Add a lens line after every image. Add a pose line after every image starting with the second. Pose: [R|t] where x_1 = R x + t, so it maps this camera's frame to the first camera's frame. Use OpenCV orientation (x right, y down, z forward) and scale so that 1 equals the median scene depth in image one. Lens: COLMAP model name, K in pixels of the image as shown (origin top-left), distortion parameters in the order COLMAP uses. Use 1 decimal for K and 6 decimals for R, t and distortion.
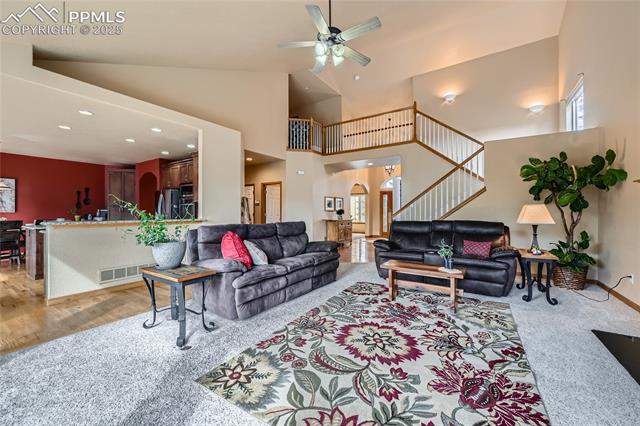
lens RADIAL K [[252.5, 0, 320.0], [0, 252.5, 213.0], [0, 0, 1]] dist [-0.000668, -0.000066]
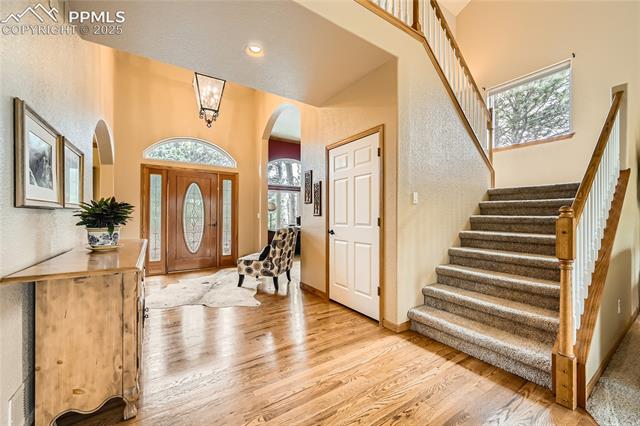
lens RADIAL K [[252.5, 0, 320.0], [0, 252.5, 213.0], [0, 0, 1]] dist [-0.000668, -0.000066]
pose [[0.389374, 0.004154, 0.921070, -0.037879], [0.006697, 0.999951, -0.007340, -0.002331], [-0.921055, 0.009026, 0.389327, 0.759350]]
